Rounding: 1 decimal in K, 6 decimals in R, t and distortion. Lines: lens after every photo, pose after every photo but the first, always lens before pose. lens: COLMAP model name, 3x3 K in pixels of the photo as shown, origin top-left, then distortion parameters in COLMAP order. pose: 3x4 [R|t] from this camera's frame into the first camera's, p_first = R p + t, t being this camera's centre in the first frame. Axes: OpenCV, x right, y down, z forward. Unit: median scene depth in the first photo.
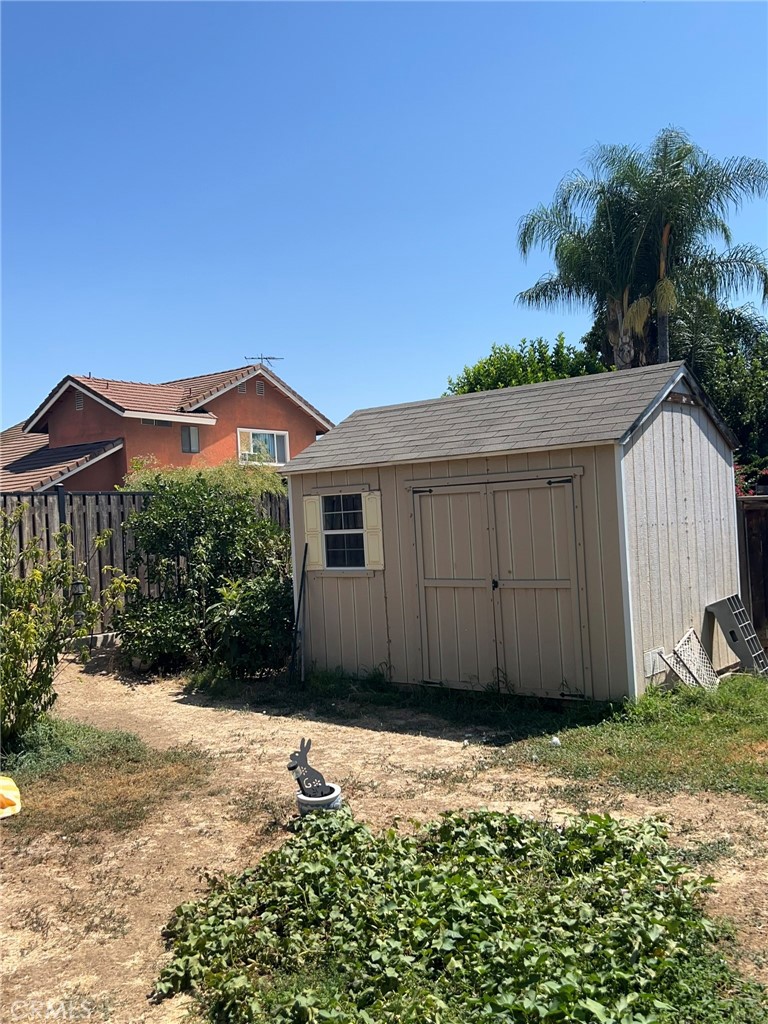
lens RADIAL K [[947.5, 0, 384.0], [0, 947.5, 512.0], [0, 0, 1]] dist [0.107665, -0.004898]
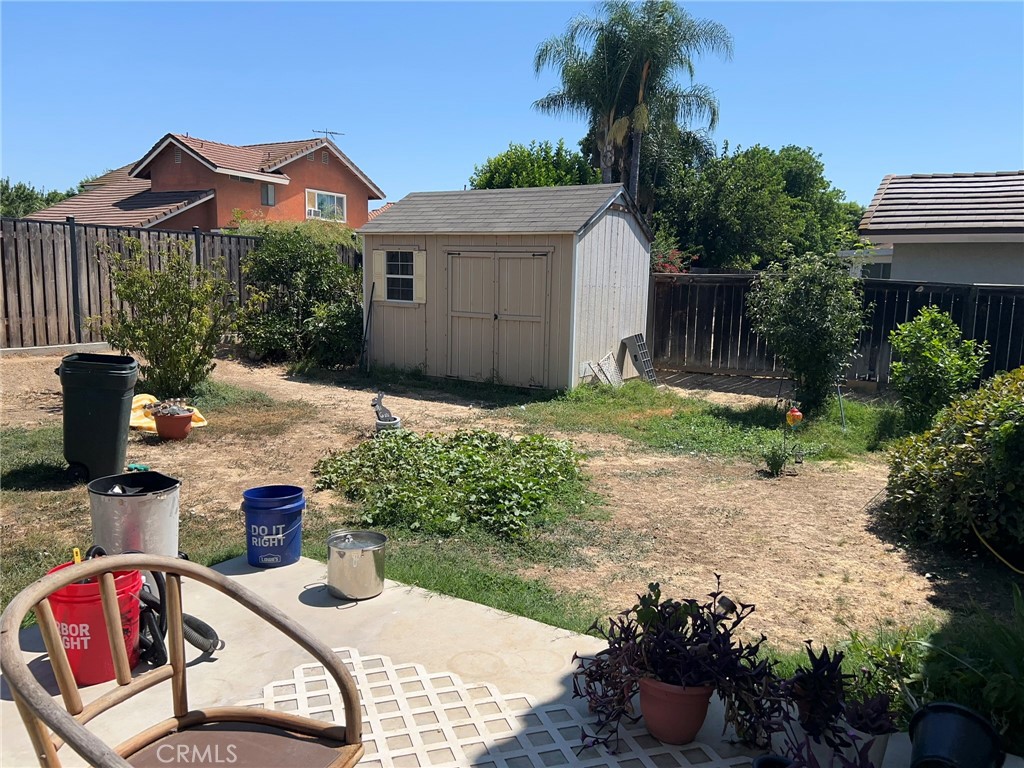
lens RADIAL K [[780.1, 0, 510.6], [0, 780.1, 401.0], [0, 0, 1]] dist [0.114469, -0.259187]
pose [[0.989483, 0.055980, 0.133378, -0.023550], [-0.077187, 0.984166, 0.159560, 0.003397], [-0.122335, -0.168177, 0.978136, -0.287916]]
